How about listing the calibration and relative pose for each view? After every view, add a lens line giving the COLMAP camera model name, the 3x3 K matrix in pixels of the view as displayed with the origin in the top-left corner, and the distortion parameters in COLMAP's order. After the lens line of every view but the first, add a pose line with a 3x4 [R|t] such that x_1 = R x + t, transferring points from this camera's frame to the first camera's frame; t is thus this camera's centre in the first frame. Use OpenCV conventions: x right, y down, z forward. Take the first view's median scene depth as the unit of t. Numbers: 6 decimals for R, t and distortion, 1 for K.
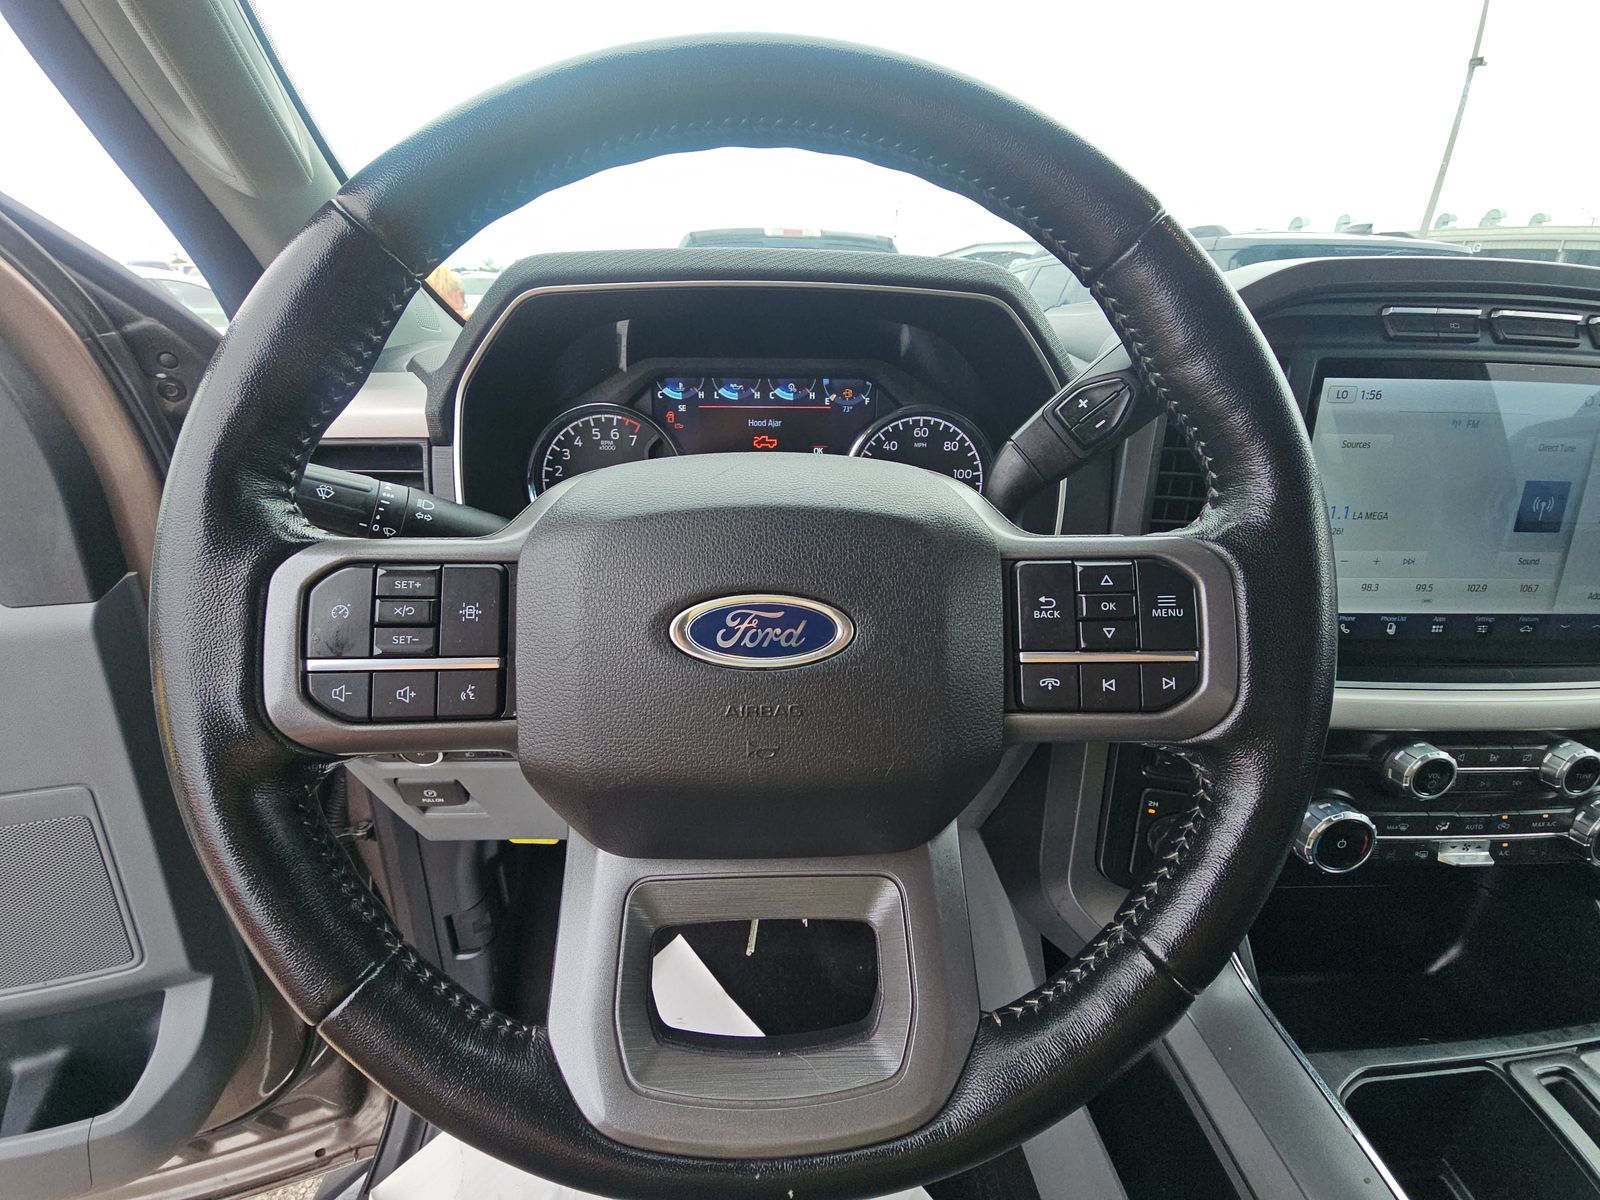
lens RADIAL K [[629.0, 0, 792.9], [0, 629.0, 594.2], [0, 0, 1]] dist [0.041150, -0.017933]
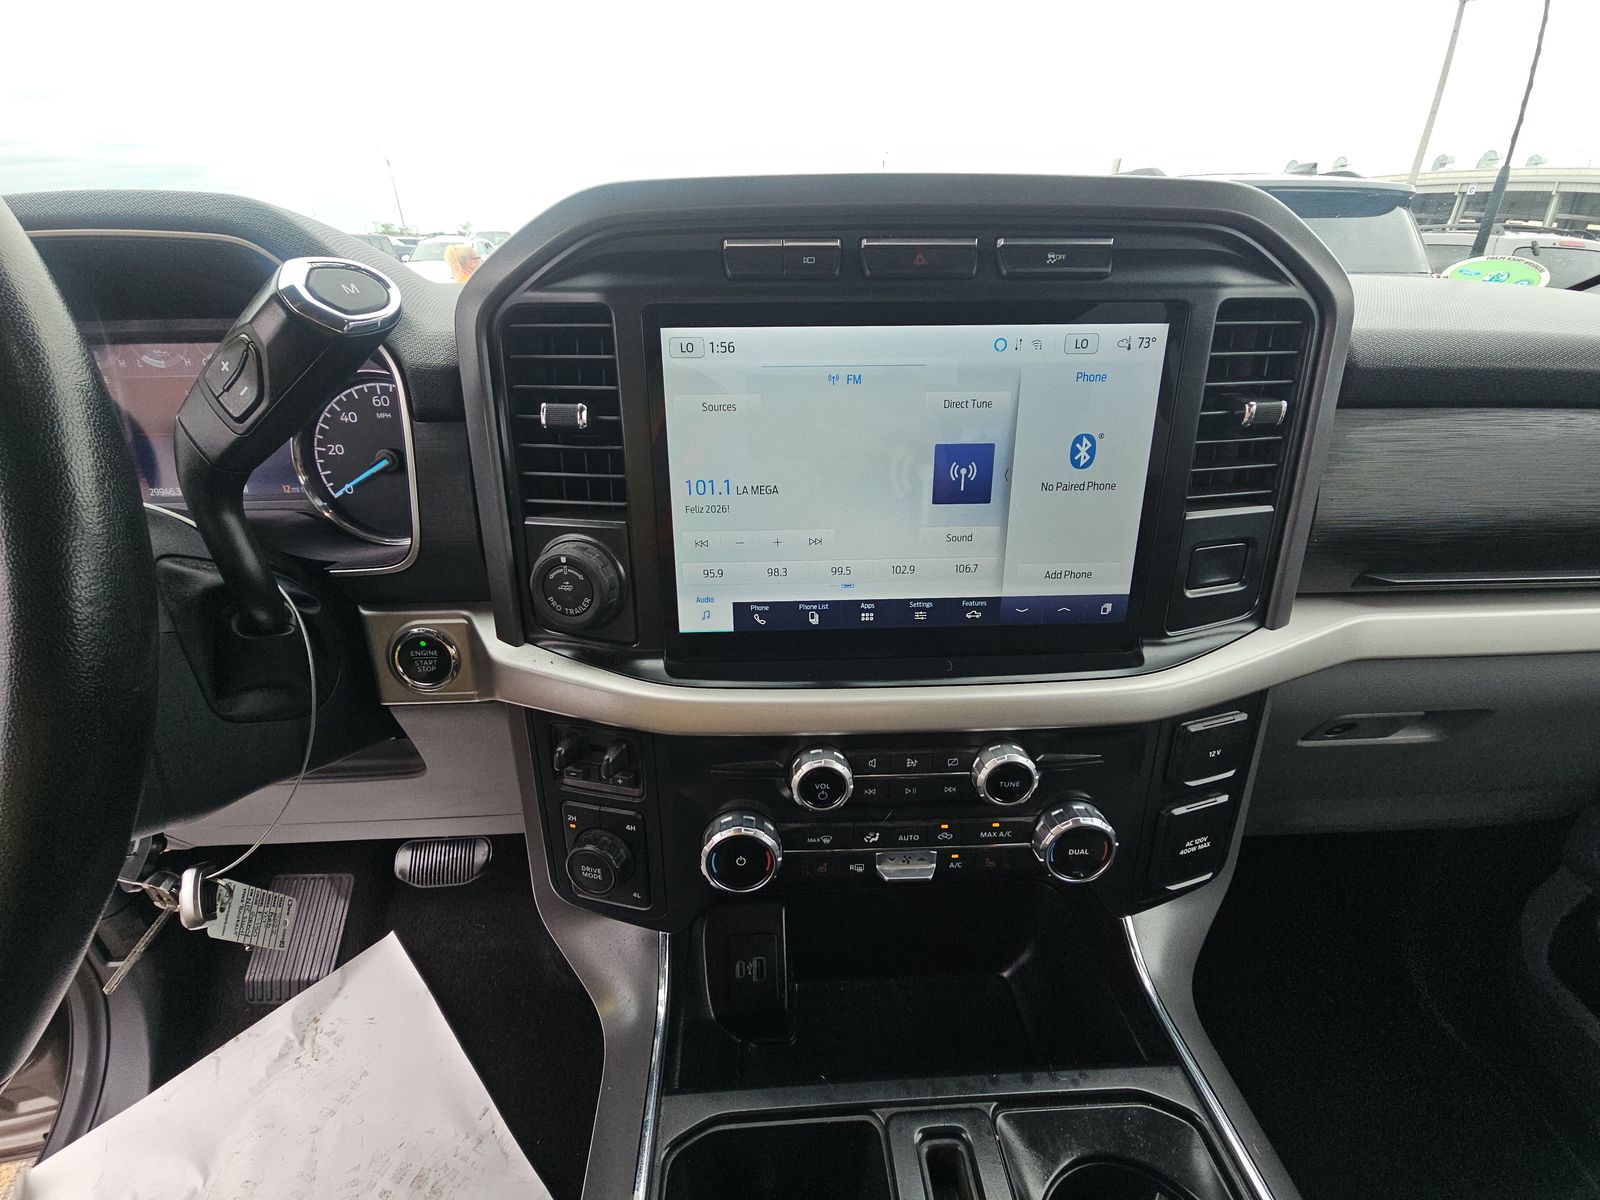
lens RADIAL K [[641.3, 0, 800.0], [0, 641.3, 600.0], [0, 0, 1]] dist [0.015682, -0.013764]
pose [[0.999625, -0.023454, -0.014122, 0.917341], [0.024139, 0.998432, 0.050515, -0.015605], [0.012915, -0.050837, 0.998623, 0.124953]]
